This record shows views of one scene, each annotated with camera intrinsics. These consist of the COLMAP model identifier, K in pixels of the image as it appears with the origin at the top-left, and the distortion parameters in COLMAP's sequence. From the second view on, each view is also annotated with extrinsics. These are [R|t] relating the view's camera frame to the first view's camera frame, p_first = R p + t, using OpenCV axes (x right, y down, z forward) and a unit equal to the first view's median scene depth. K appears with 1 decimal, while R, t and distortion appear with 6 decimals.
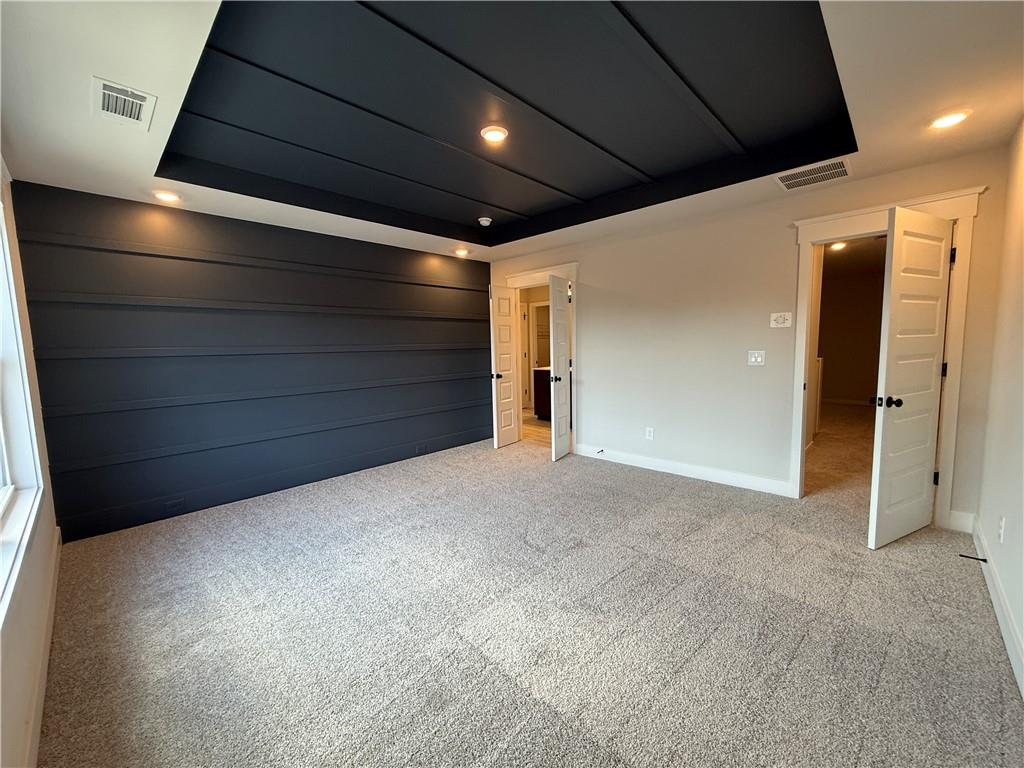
lens RADIAL K [[407.7, 0, 507.1], [0, 407.7, 387.5], [0, 0, 1]] dist [-0.000489, 0.000284]
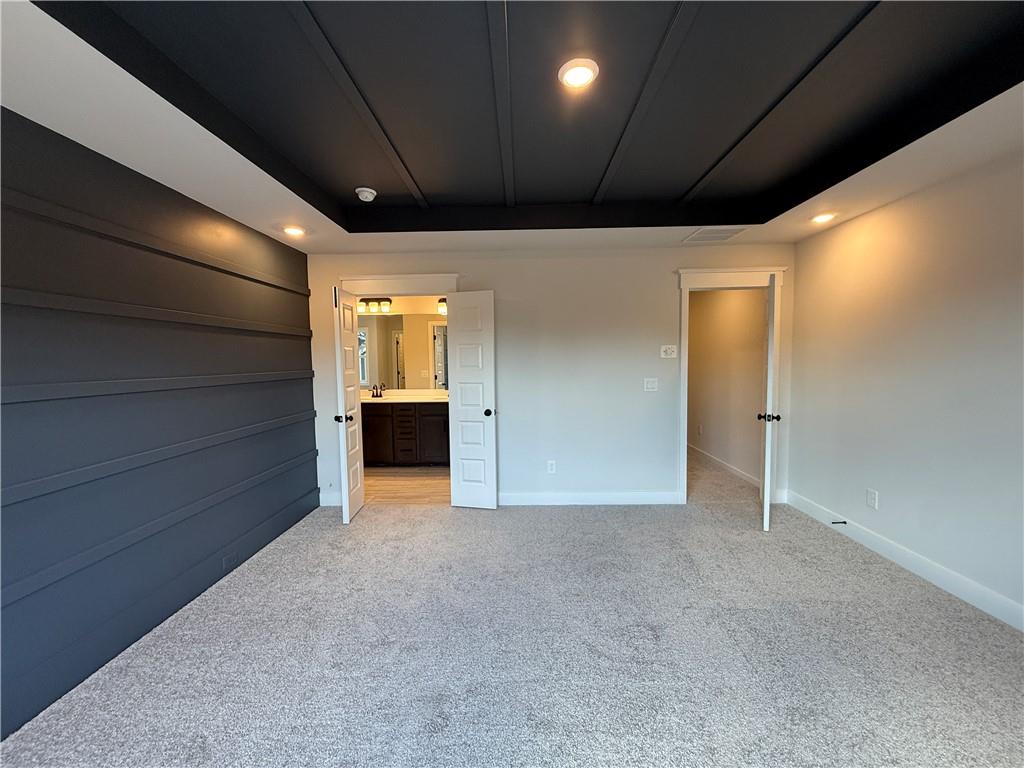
lens RADIAL K [[407.7, 0, 510.7], [0, 407.7, 385.8], [0, 0, 1]] dist [-0.000489, 0.000284]
pose [[0.737300, -0.032018, 0.674806, -0.372529], [0.069223, 0.997199, -0.028318, -0.057178], [-0.672009, 0.067591, 0.737452, 0.386214]]
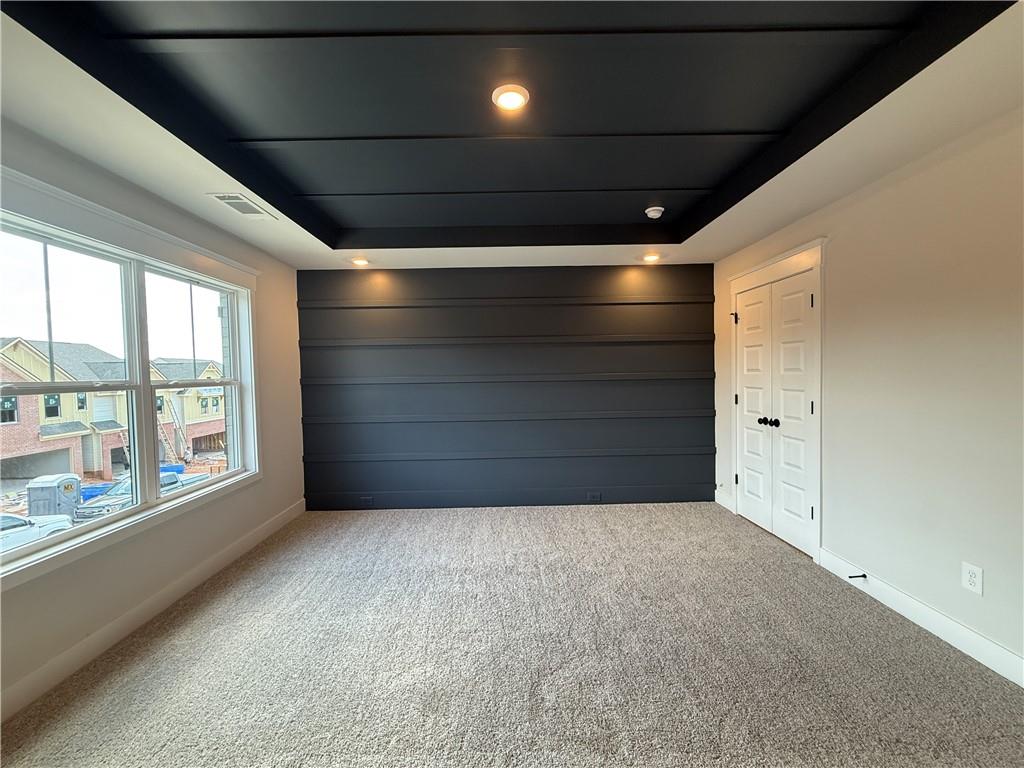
lens RADIAL K [[407.7, 0, 513.5], [0, 407.7, 386.2], [0, 0, 1]] dist [-0.000489, 0.000284]
pose [[0.707045, 0.031324, -0.706475, 0.326088], [-0.070439, 0.997170, -0.026282, -0.054519], [0.703652, 0.068346, 0.707250, 0.333514]]
